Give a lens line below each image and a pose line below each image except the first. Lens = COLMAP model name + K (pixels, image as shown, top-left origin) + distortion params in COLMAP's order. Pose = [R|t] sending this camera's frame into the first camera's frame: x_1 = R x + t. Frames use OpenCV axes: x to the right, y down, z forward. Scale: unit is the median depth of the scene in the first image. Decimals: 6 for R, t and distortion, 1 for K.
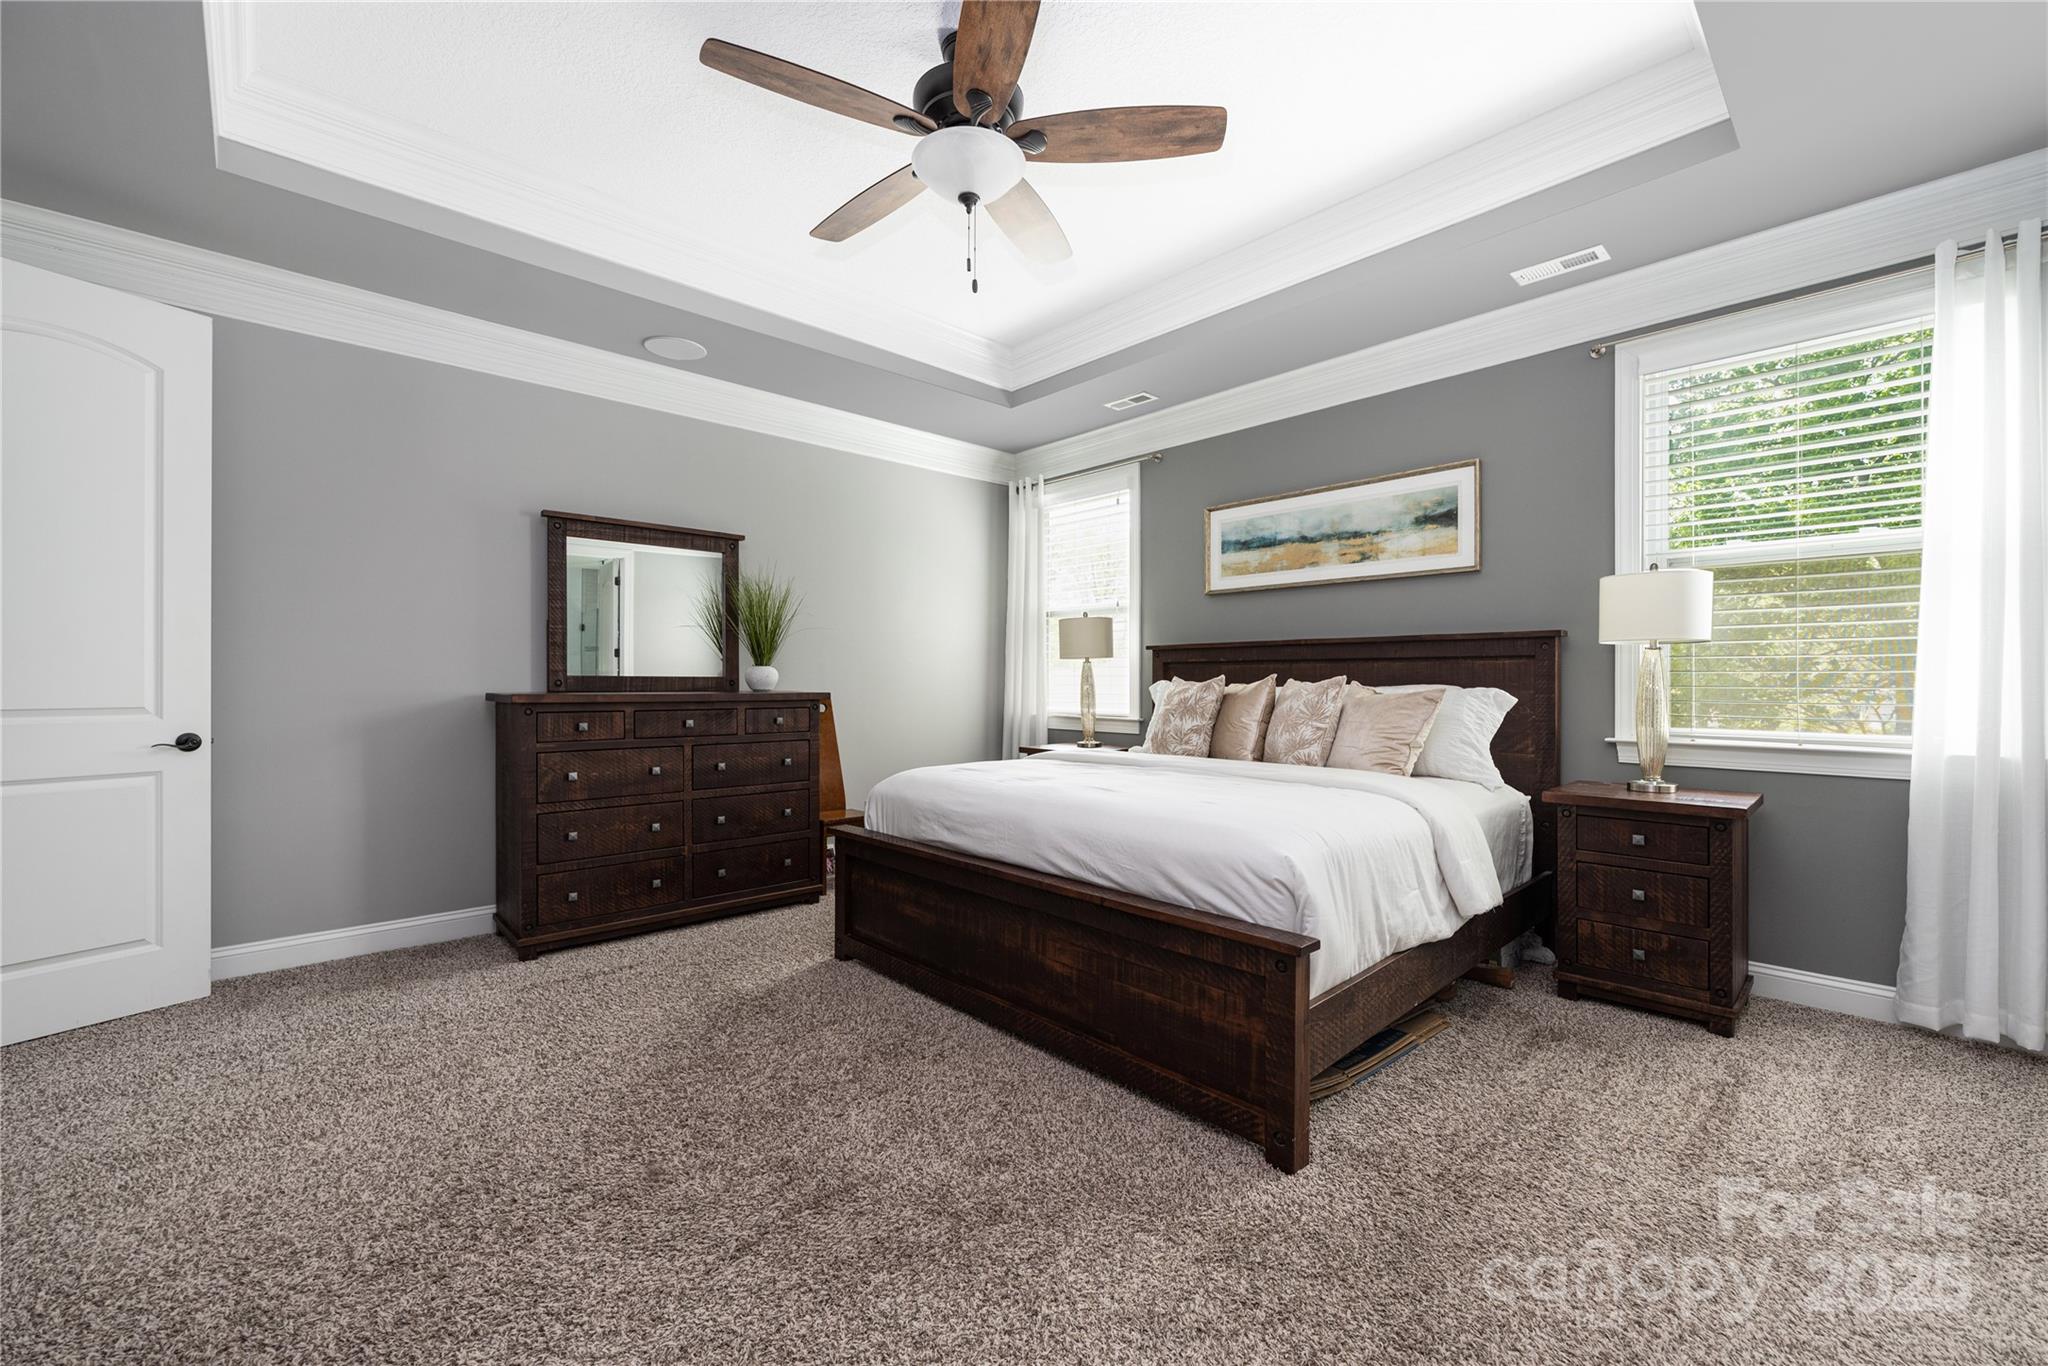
lens RADIAL K [[822.0, 0, 1011.3], [0, 822.0, 681.8], [0, 0, 1]] dist [-0.005731, 0.000153]
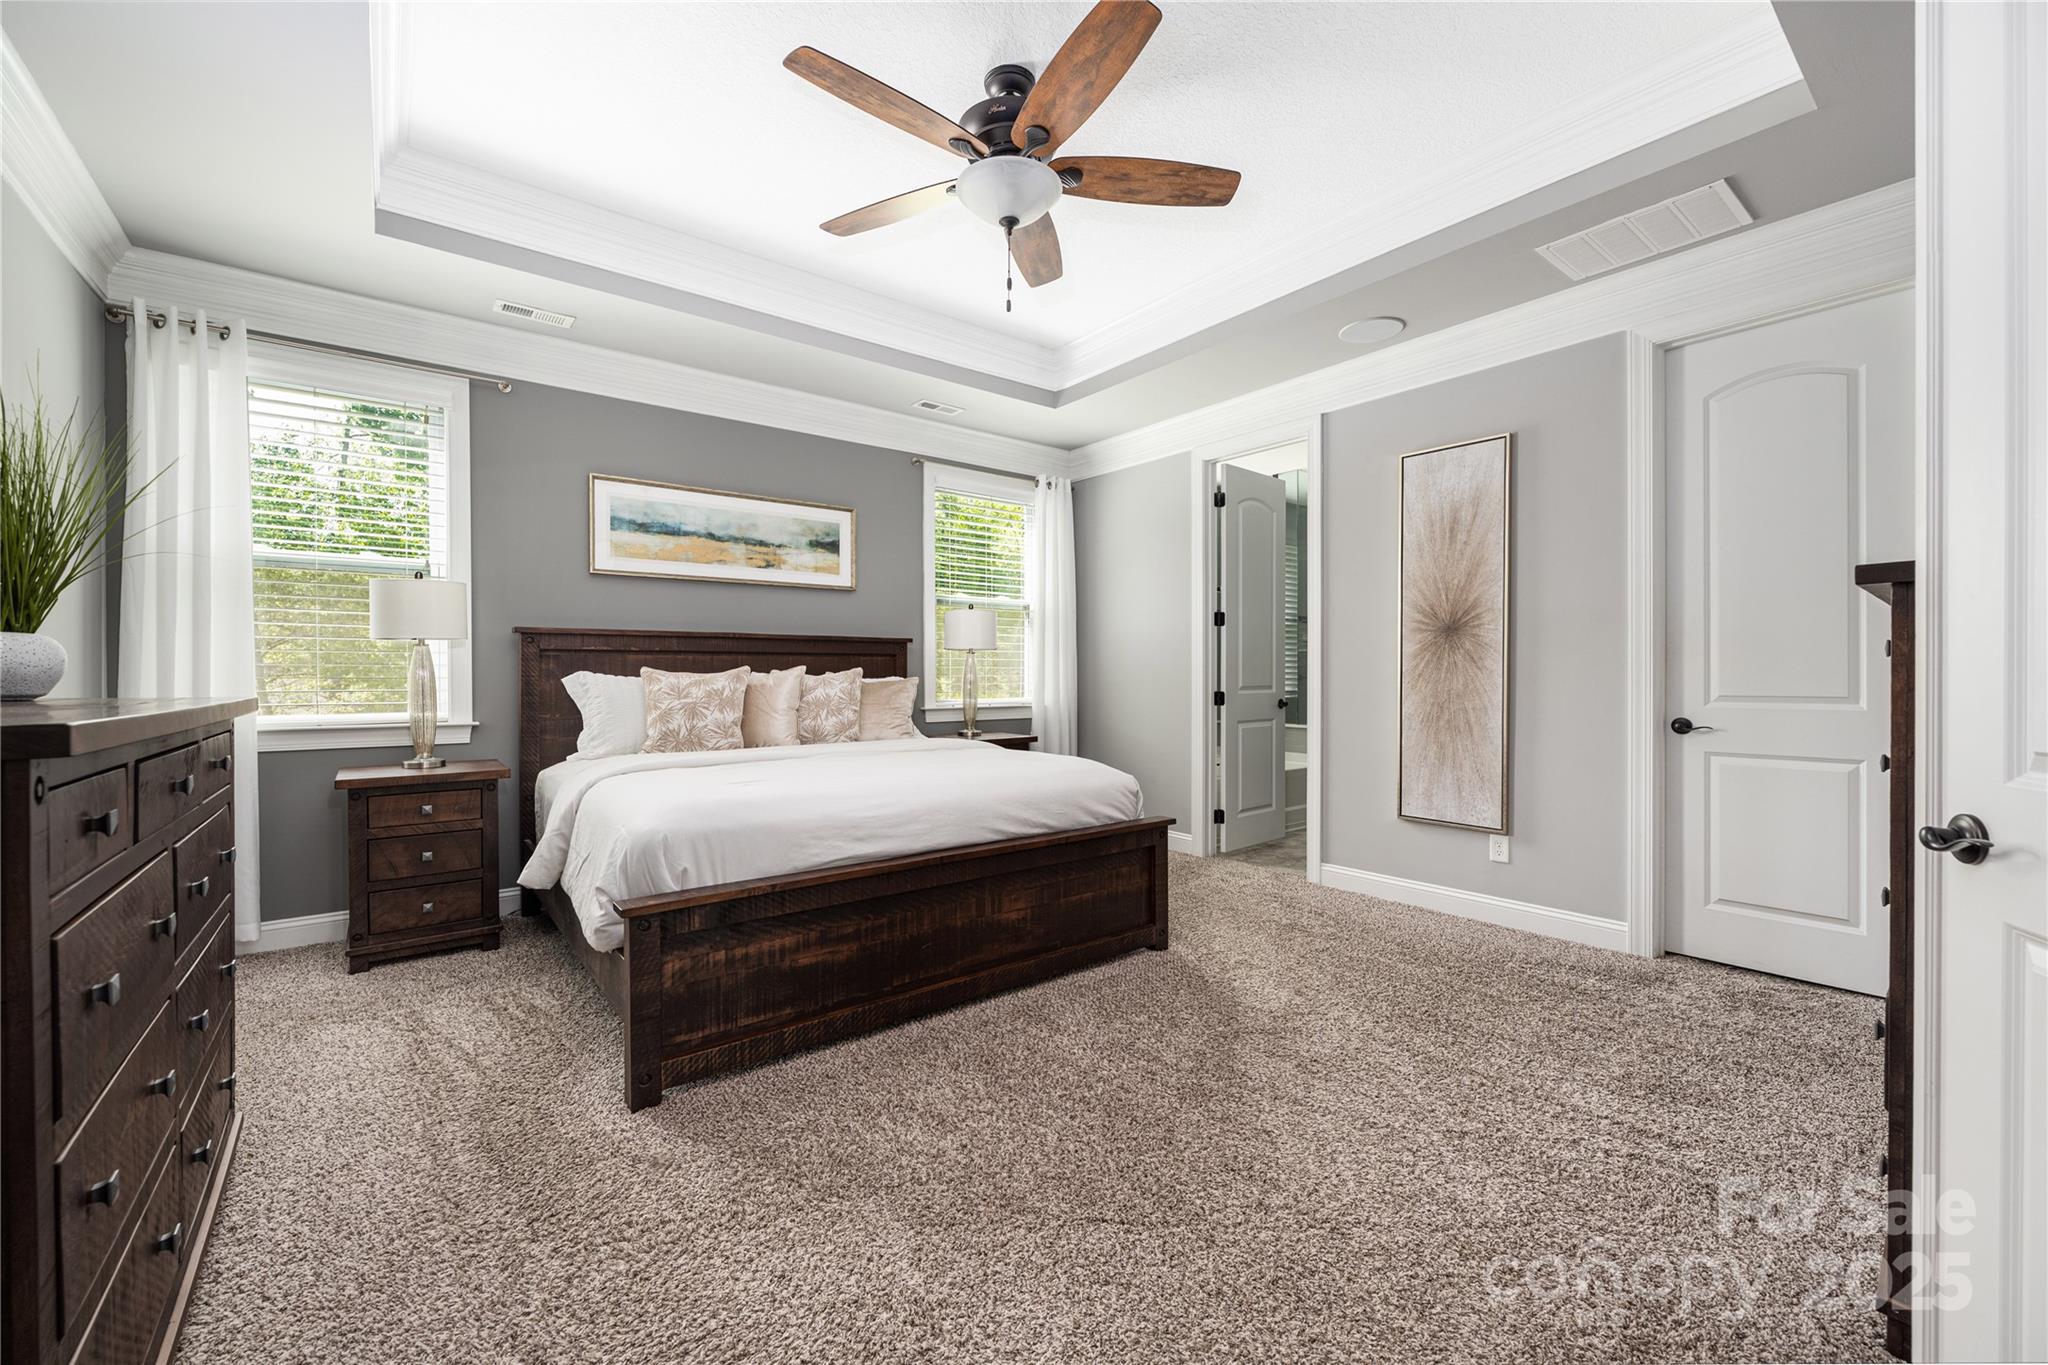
lens RADIAL K [[822.0, 0, 1025.1], [0, 822.0, 675.8], [0, 0, 1]] dist [-0.005731, 0.000153]
pose [[0.081786, -0.006225, 0.996630, -0.703231], [0.001270, 0.999980, 0.006142, -0.002428], [-0.996649, 0.000764, 0.081792, 0.559296]]
